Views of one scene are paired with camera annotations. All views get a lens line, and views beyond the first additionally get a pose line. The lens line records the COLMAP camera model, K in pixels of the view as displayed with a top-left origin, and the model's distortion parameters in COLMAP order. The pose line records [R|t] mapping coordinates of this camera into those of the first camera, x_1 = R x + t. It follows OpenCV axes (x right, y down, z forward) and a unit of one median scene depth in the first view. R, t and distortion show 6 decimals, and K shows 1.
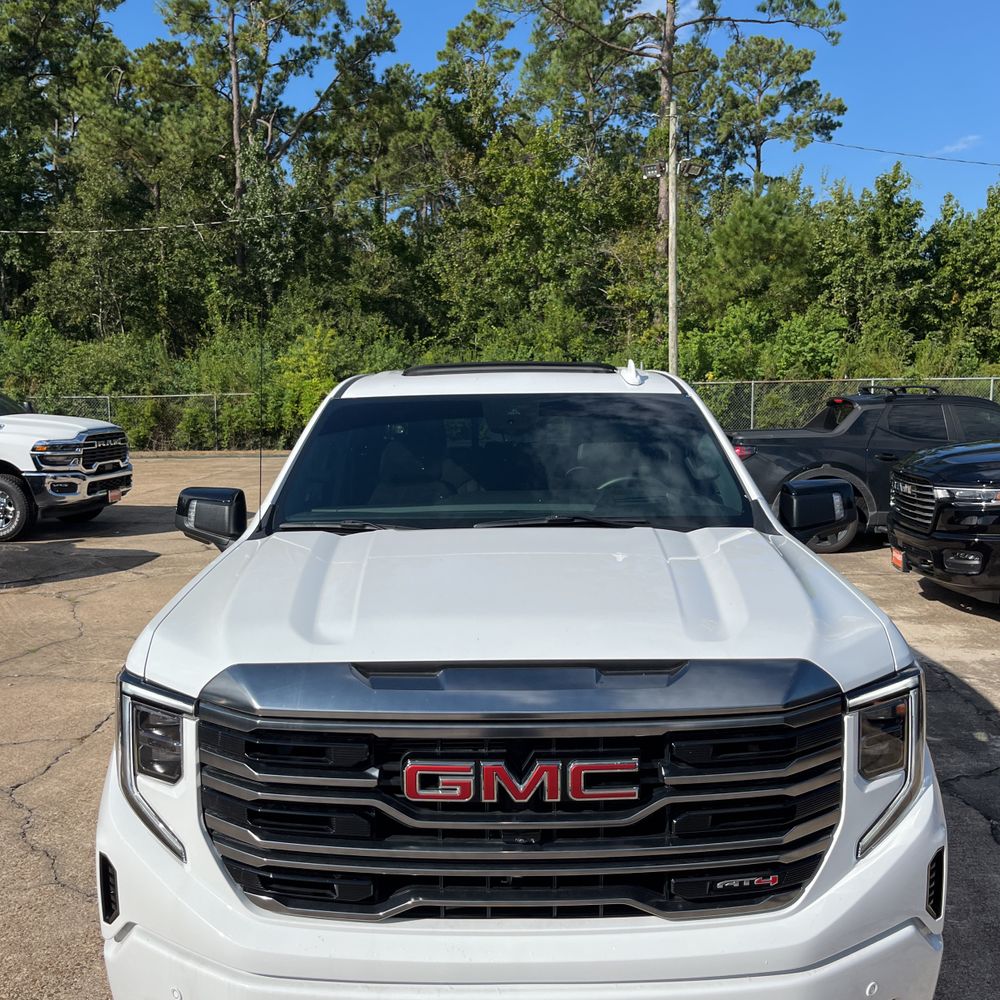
lens RADIAL K [[1016.3, 0, 500.0], [0, 1016.3, 500.0], [0, 0, 1]] dist [0.026747, -0.019030]
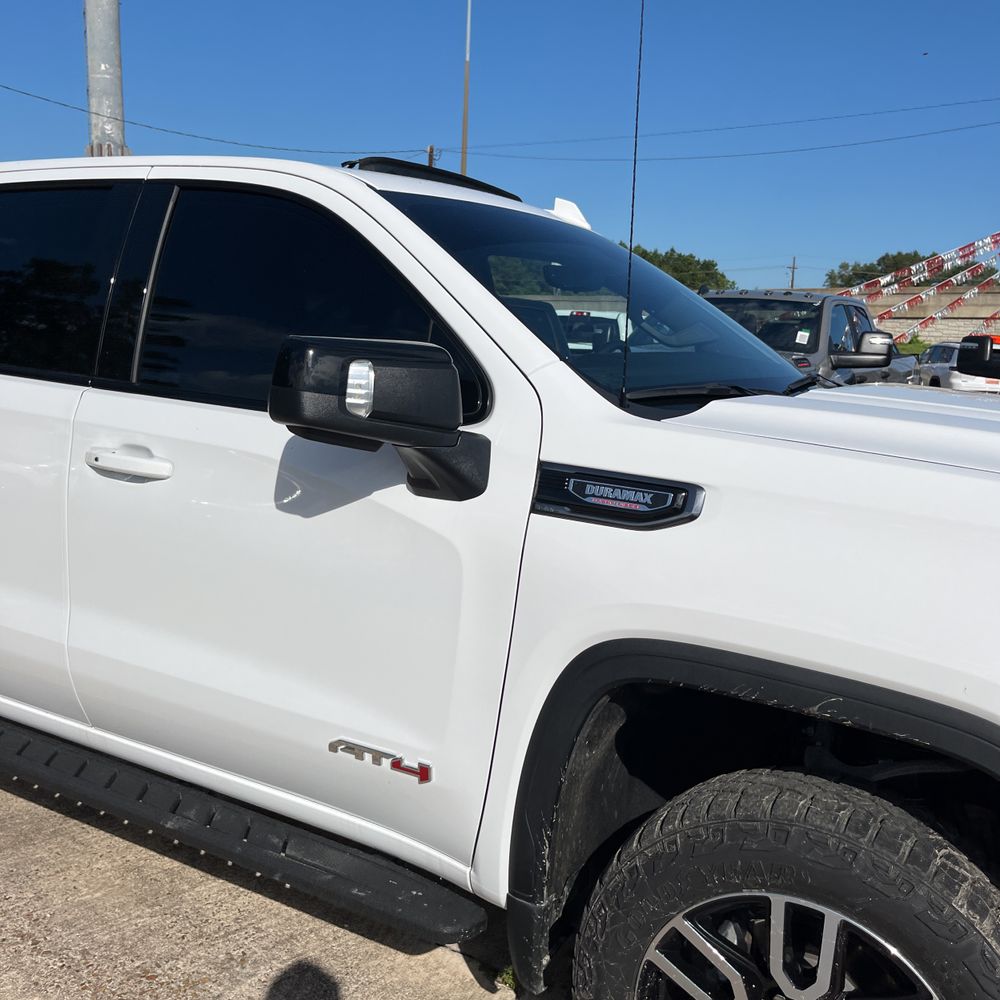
lens RADIAL K [[1018.6, 0, 497.2], [0, 1018.6, 484.9], [0, 0, 1]] dist [0.023883, -0.002620]
pose [[0.484814, -0.095177, 0.869423, -0.072977], [0.048706, 0.995457, 0.081815, 0.002381], [-0.873260, 0.002681, 0.487247, 0.075899]]
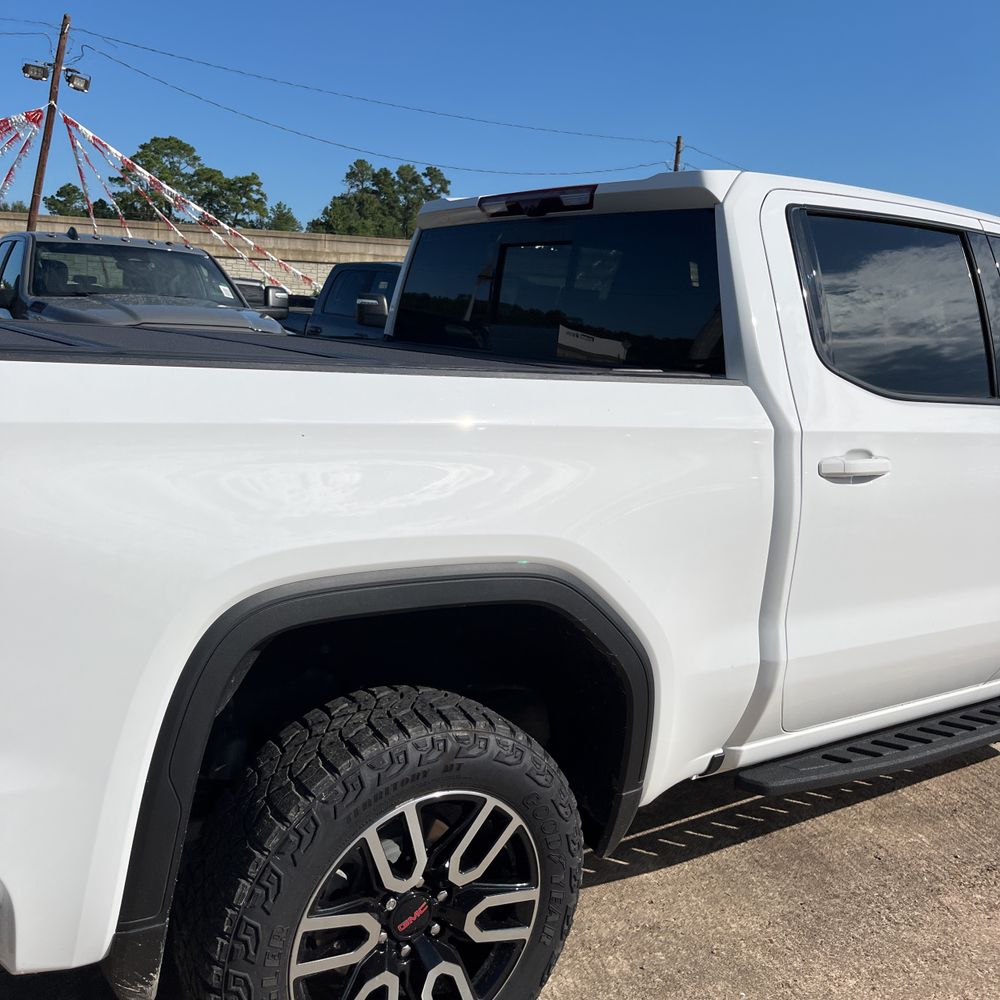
lens RADIAL K [[1022.0, 0, 502.0], [0, 1022.0, 490.7], [0, 0, 1]] dist [0.020264, -0.002803]
pose [[-0.573943, -0.157844, 0.803539, -0.070377], [0.044503, 0.973785, 0.223073, -0.014303], [-0.817685, 0.163792, -0.551873, 0.219251]]
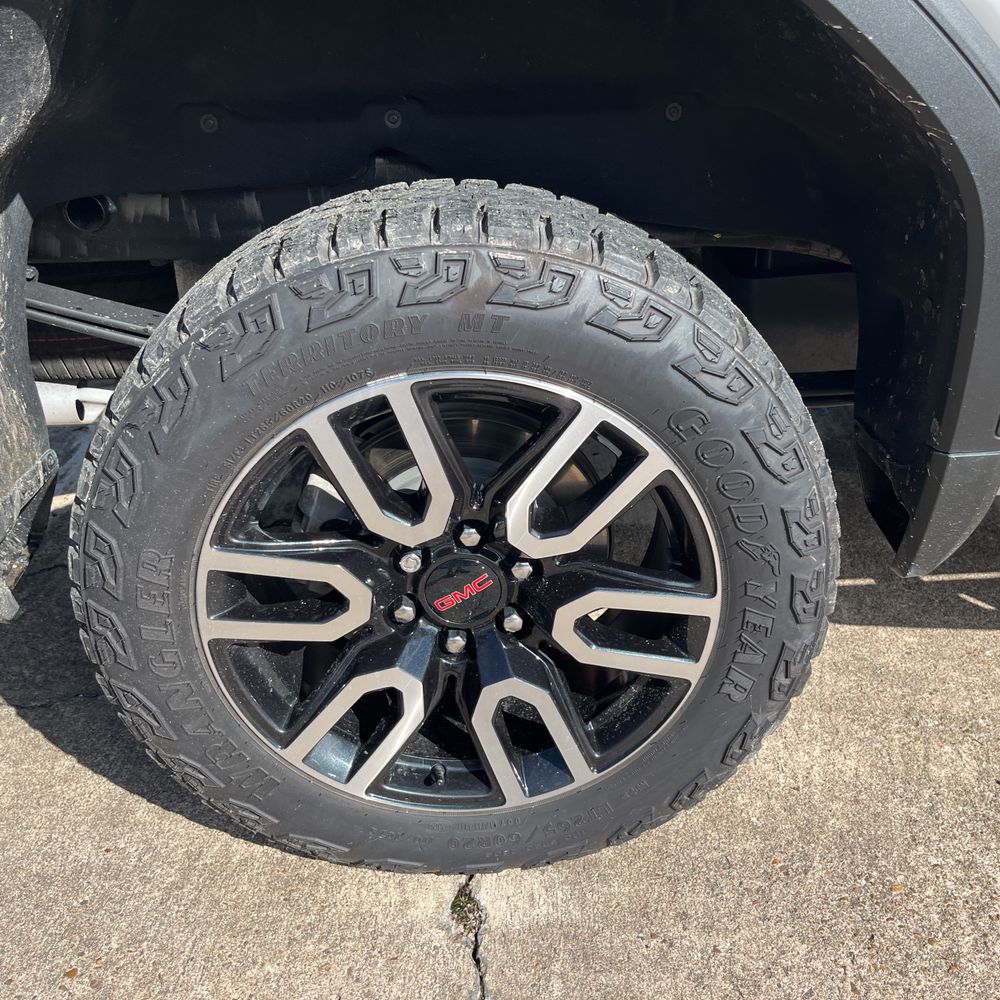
lens RADIAL K [[1022.0, 0, 502.0], [0, 1022.0, 490.7], [0, 0, 1]] dist [0.020264, -0.002803]
pose [[-0.053054, -0.445839, 0.893539, -0.052456], [0.153600, 0.880508, 0.448457, 0.004525], [-0.986708, 0.161041, 0.021766, 0.192942]]
